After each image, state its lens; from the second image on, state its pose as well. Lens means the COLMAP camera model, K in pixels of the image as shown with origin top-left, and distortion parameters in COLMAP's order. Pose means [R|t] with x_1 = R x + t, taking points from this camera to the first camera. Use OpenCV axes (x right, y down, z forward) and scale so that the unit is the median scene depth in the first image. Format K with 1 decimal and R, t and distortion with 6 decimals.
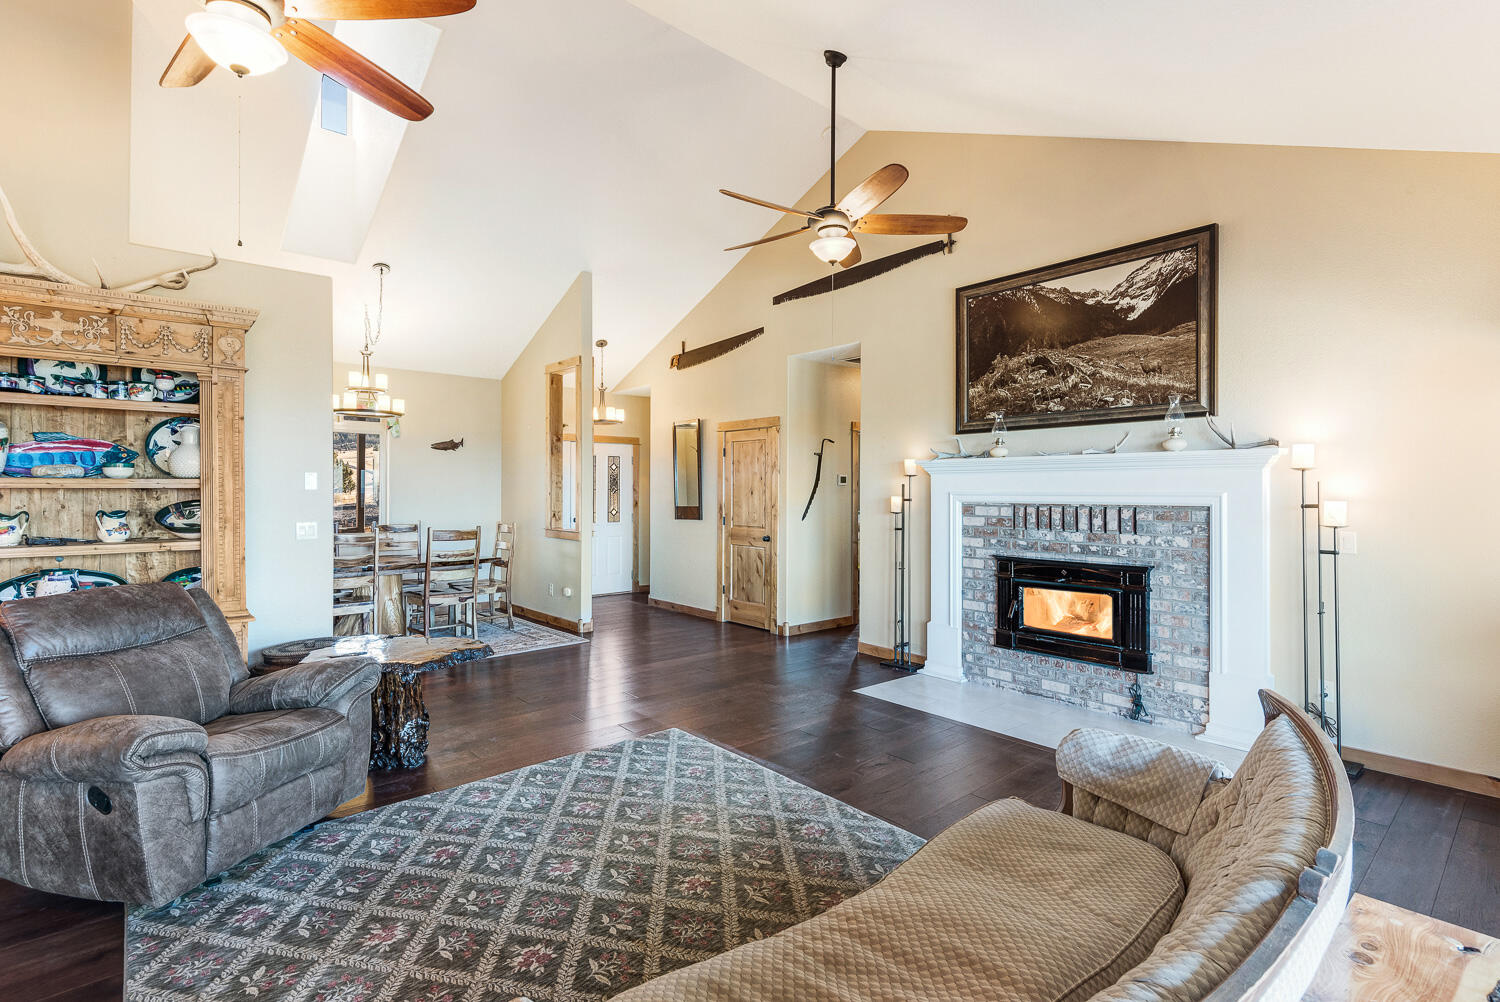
lens RADIAL K [[704.4, 0, 753.4], [0, 704.4, 490.2], [0, 0, 1]] dist [0.034723, -0.022754]
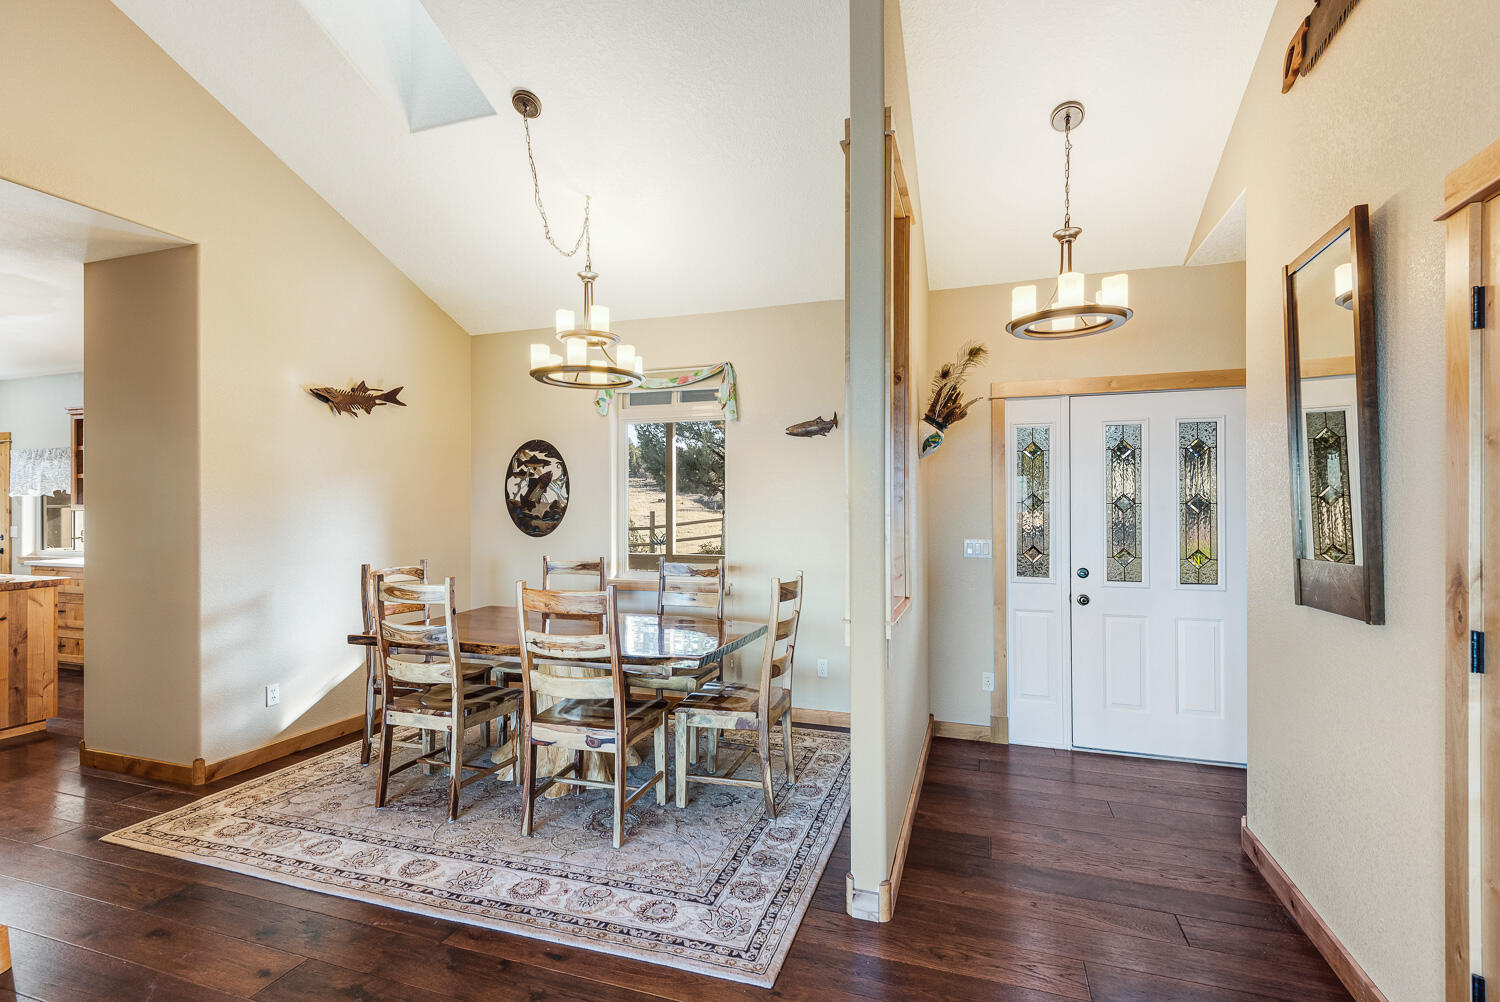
lens RADIAL K [[691.5, 0, 753.2], [0, 691.5, 496.1], [0, 0, 1]] dist [0.024219, -0.022071]
pose [[0.506179, -0.018602, -0.862228, 0.039888], [-0.000475, 0.999761, -0.021848, 0.006345], [0.862428, 0.011469, 0.506049, 1.197339]]
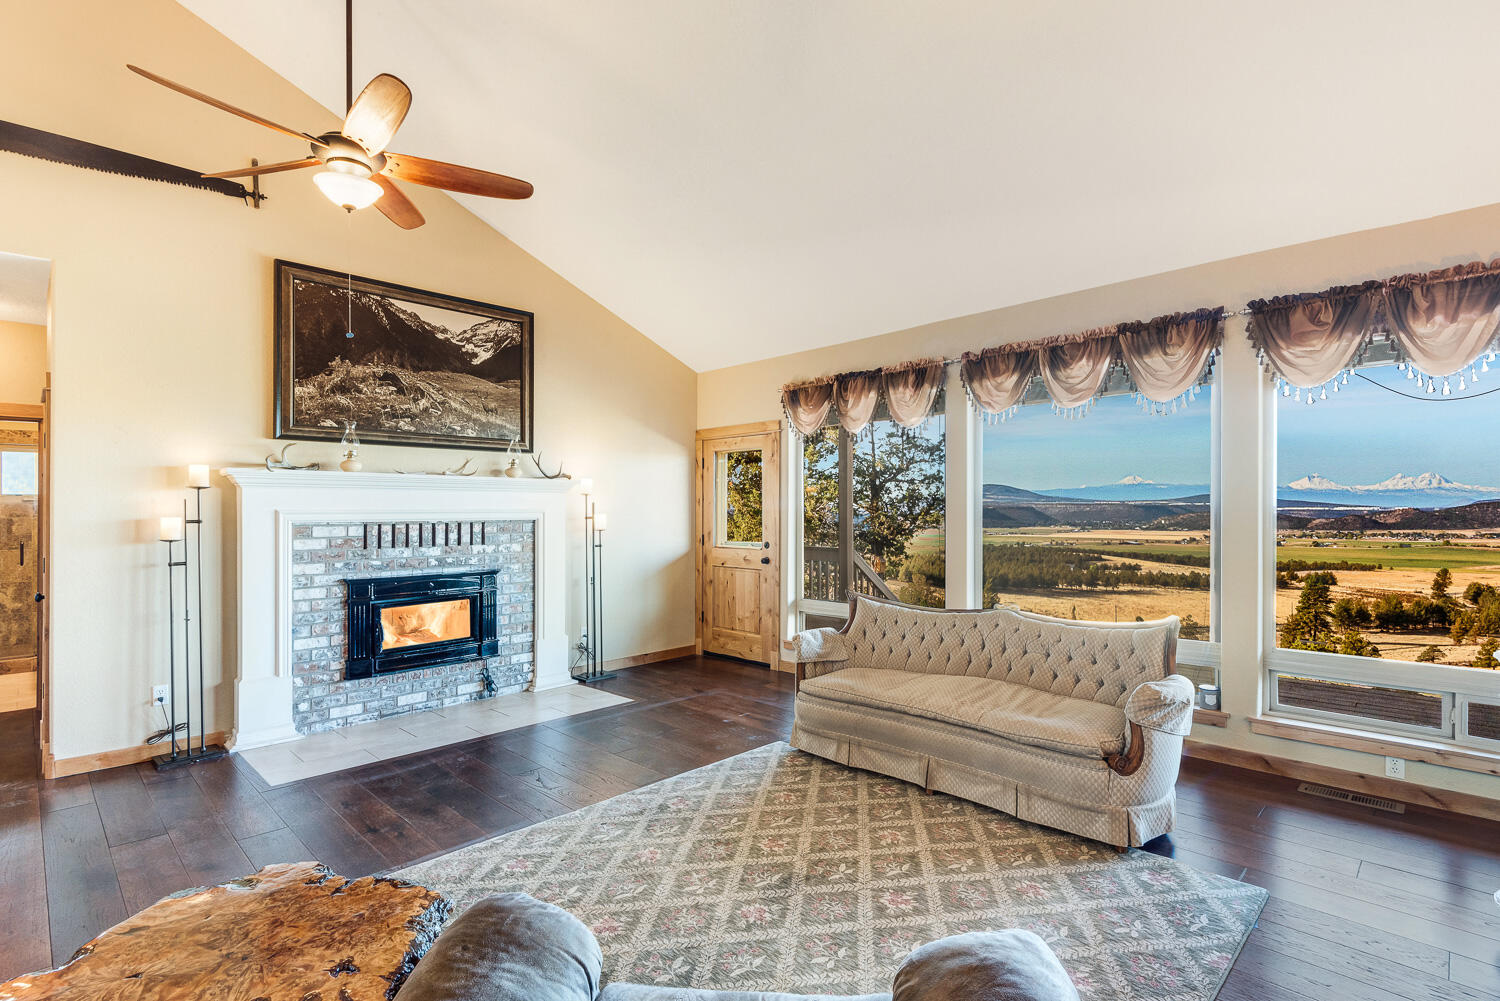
lens RADIAL K [[715.4, 0, 753.4], [0, 715.4, 510.3], [0, 0, 1]] dist [0.034896, 0.000029]
pose [[-0.069310, -0.003097, 0.997590, -0.679911], [0.000844, 0.999995, 0.003163, 0.000509], [-0.997595, 0.001062, -0.069307, 0.601623]]
